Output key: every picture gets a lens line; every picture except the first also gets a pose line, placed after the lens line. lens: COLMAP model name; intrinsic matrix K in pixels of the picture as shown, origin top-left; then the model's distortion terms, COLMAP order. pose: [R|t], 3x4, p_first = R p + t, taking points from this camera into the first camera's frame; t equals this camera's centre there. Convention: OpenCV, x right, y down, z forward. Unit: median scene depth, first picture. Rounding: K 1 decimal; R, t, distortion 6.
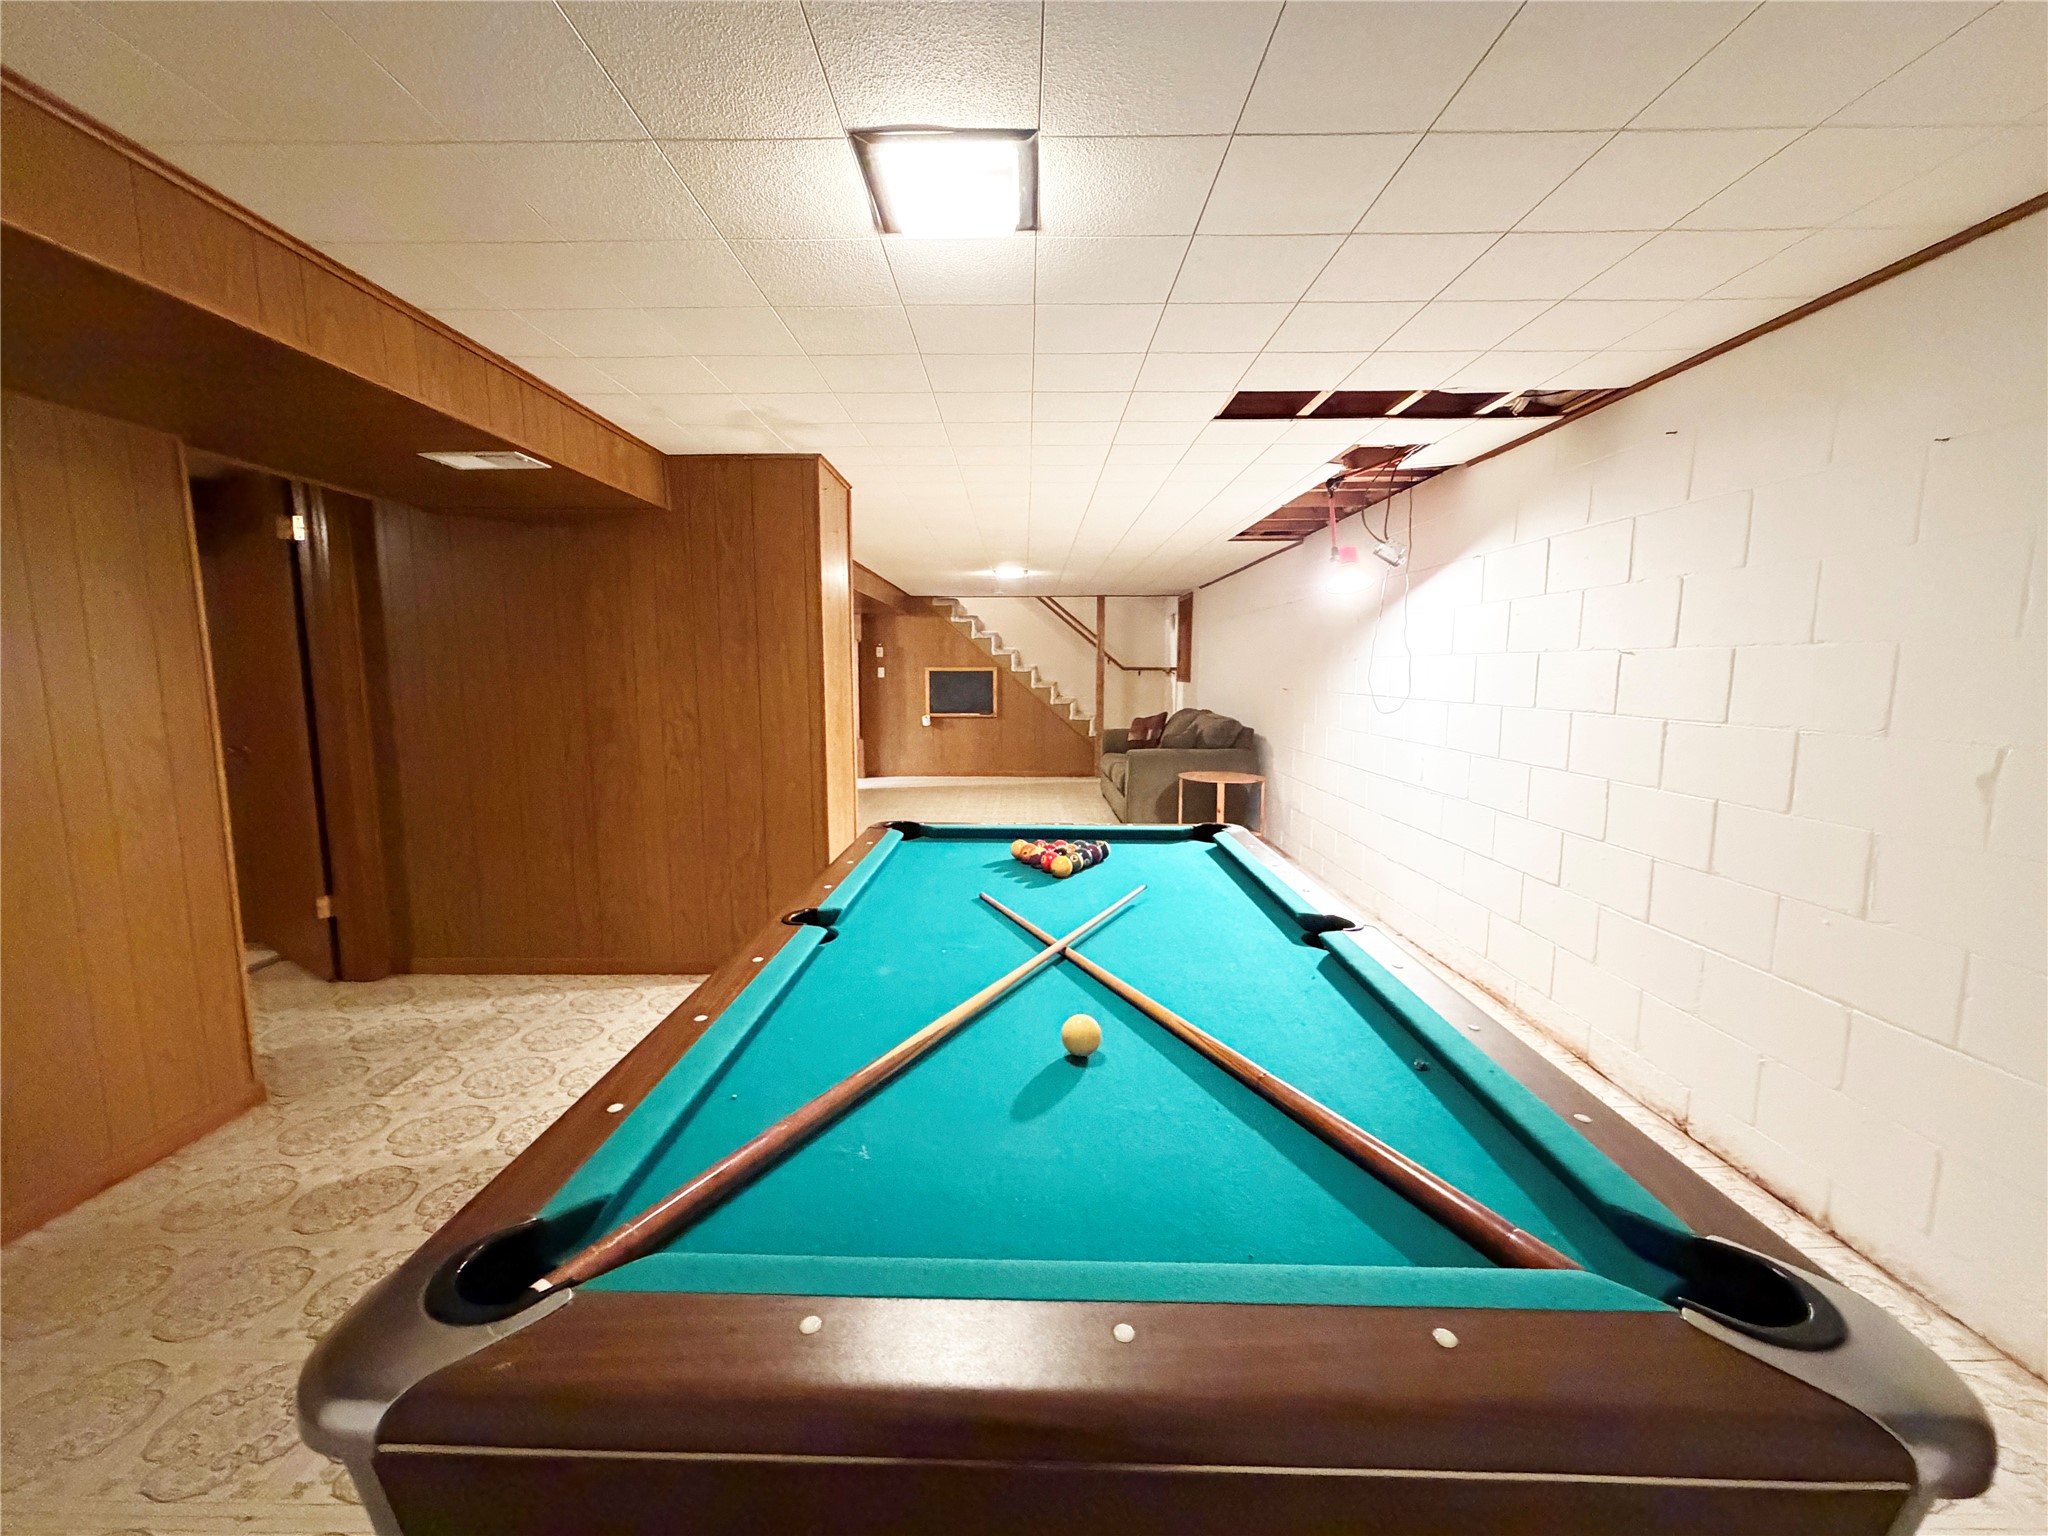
lens RADIAL K [[819.1, 0, 1019.0], [0, 819.1, 776.7], [0, 0, 1]] dist [0.002411, -0.000977]
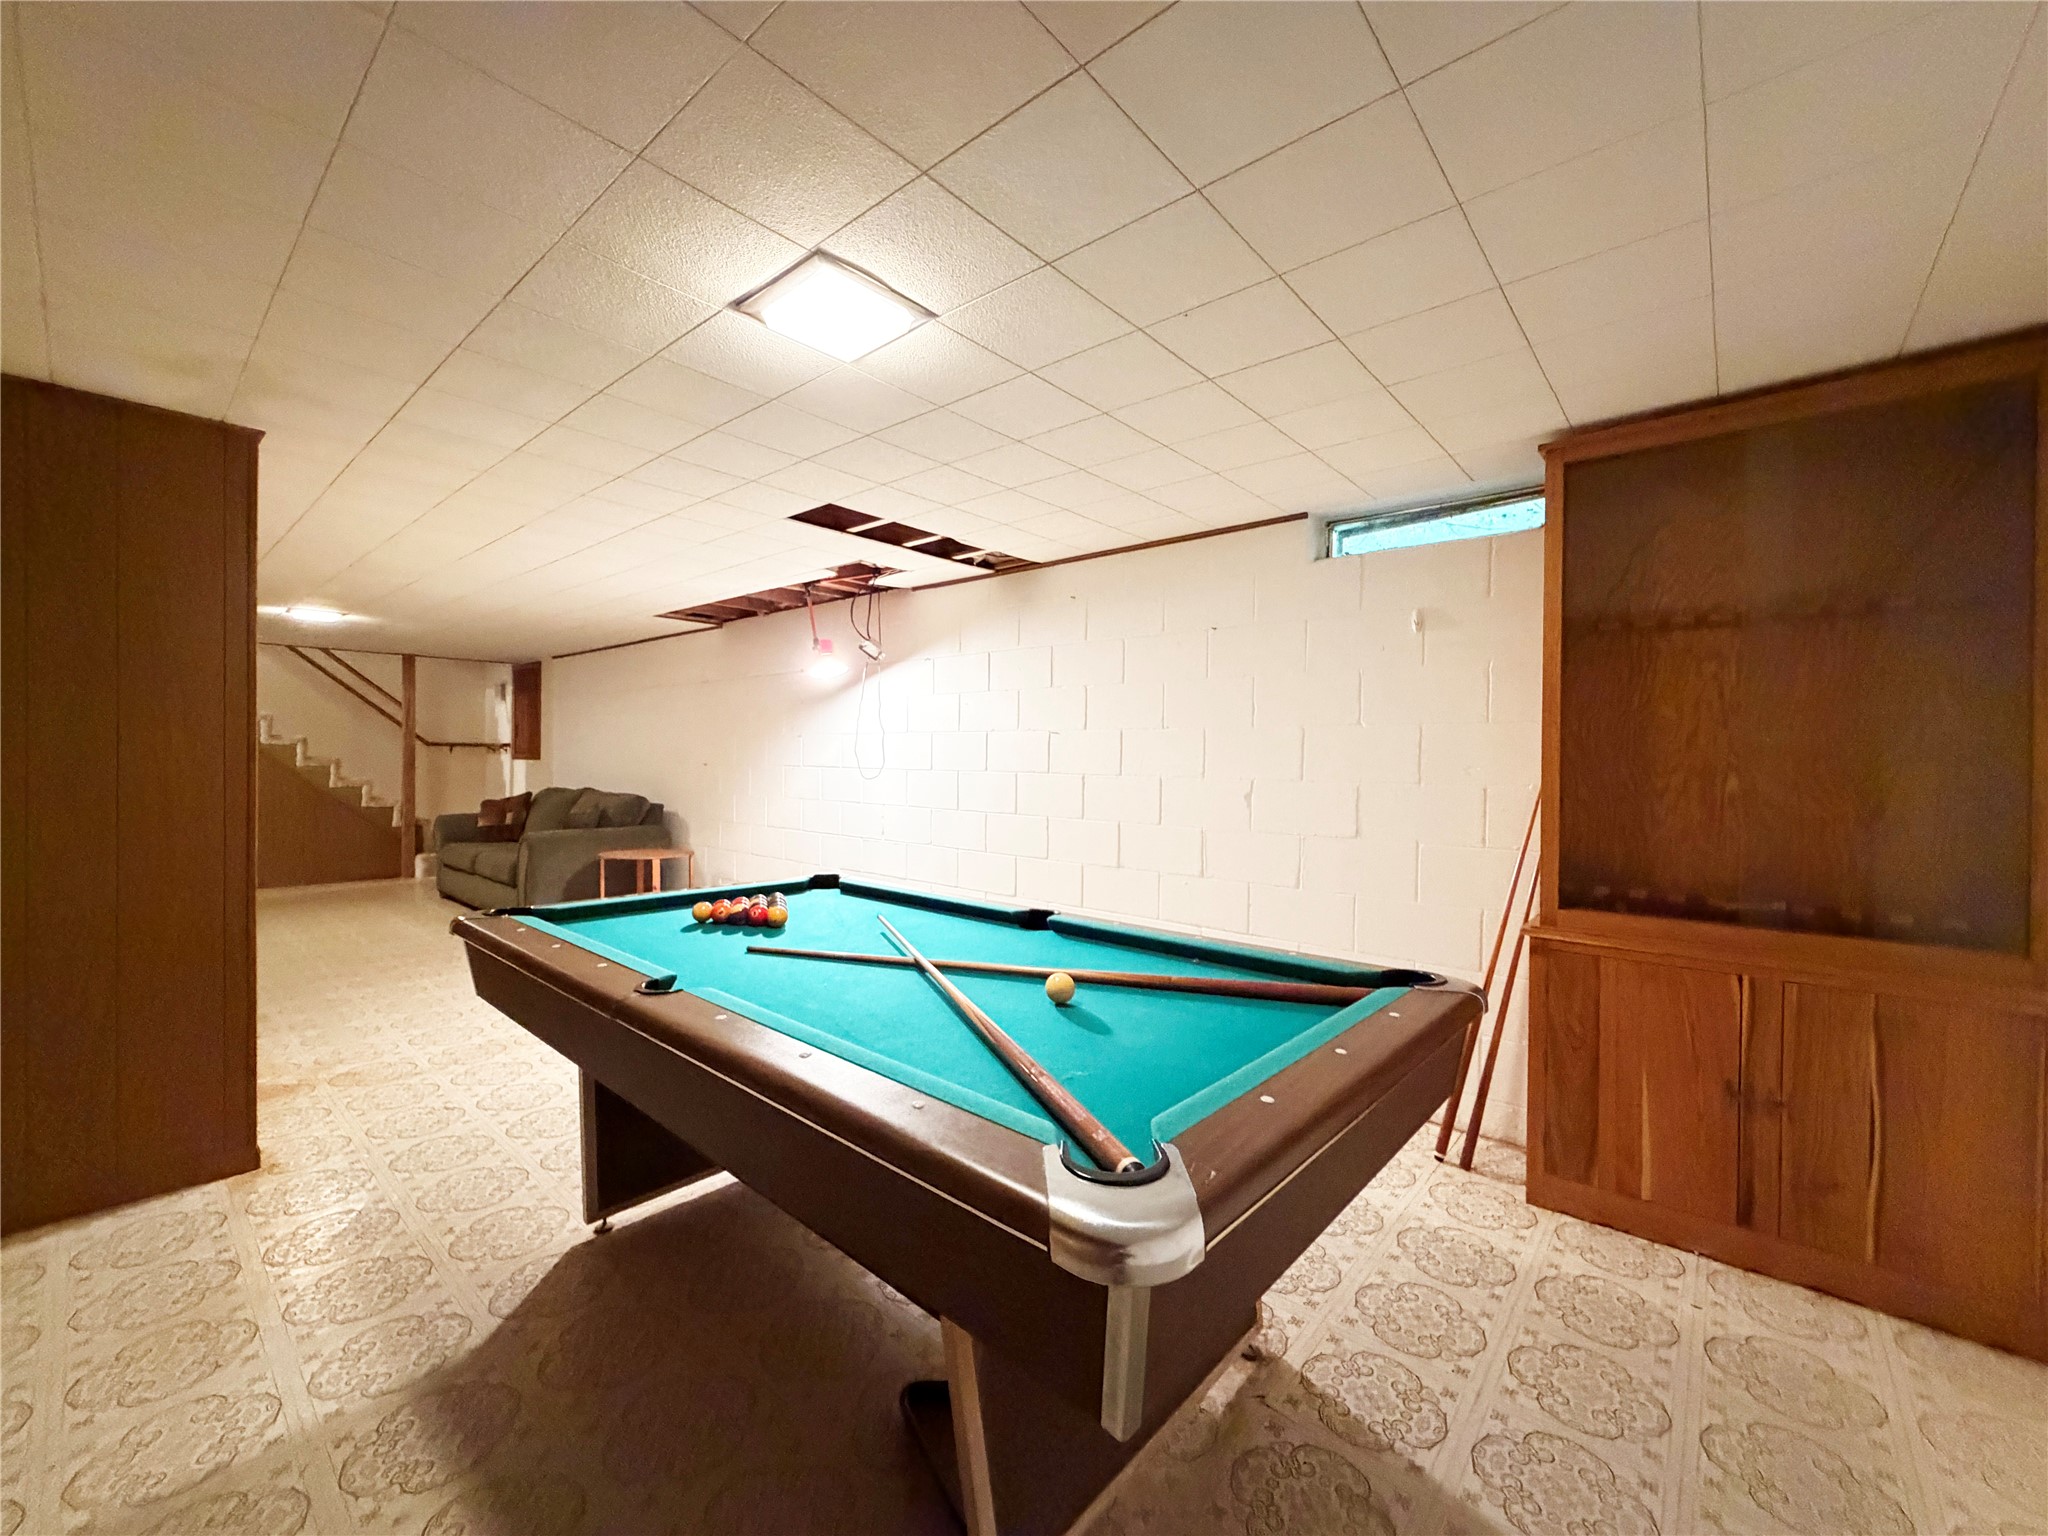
lens RADIAL K [[819.1, 0, 1030.6], [0, 819.1, 762.9], [0, 0, 1]] dist [0.002411, -0.000977]
pose [[0.645197, 0.005421, 0.763997, -0.181846], [0.087261, 0.992908, -0.080738, 0.009972], [-0.759017, 0.118759, 0.640148, 0.026108]]
